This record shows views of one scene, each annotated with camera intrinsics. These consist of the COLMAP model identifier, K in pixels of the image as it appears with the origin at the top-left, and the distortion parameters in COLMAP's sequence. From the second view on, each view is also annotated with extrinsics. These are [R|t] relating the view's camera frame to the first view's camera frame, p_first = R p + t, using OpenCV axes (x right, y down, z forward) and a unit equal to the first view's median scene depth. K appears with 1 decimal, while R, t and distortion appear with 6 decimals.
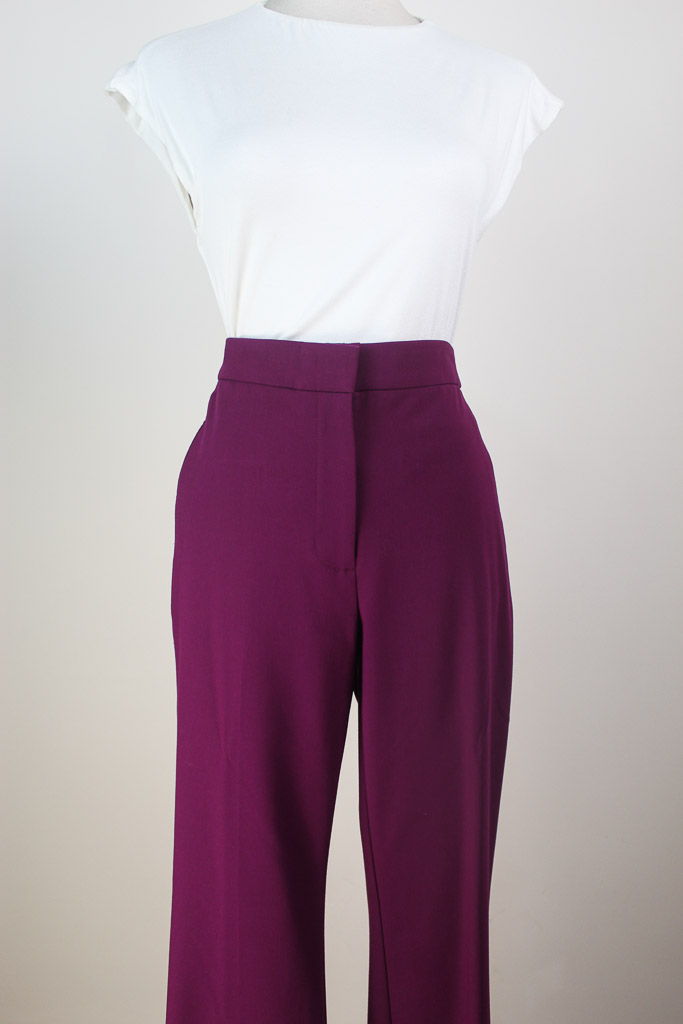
lens RADIAL K [[1027.0, 0, 349.1], [0, 1027.0, 514.2], [0, 0, 1]] dist [-0.094647, 0.000000]
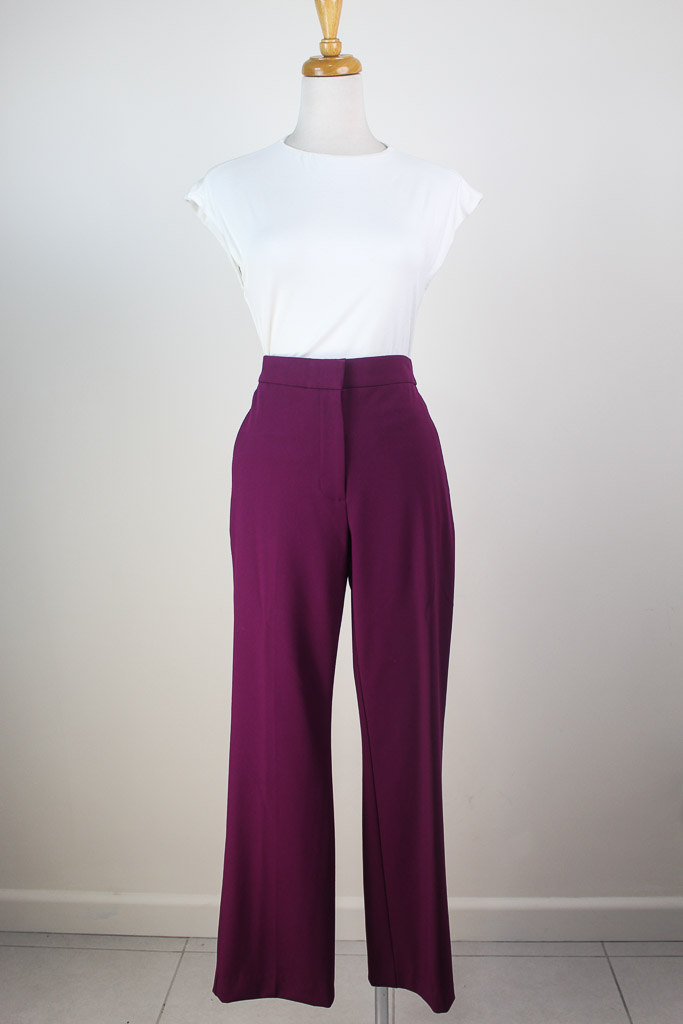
lens RADIAL K [[1027.0, 0, 337.6], [0, 1027.0, 511.5], [0, 0, 1]] dist [-0.094647, 0.000000]
pose [[0.999025, -0.011470, -0.042634, 0.059297], [0.011497, 0.999934, 0.000405, 0.068928], [0.042626, -0.000894, 0.999091, -0.578024]]
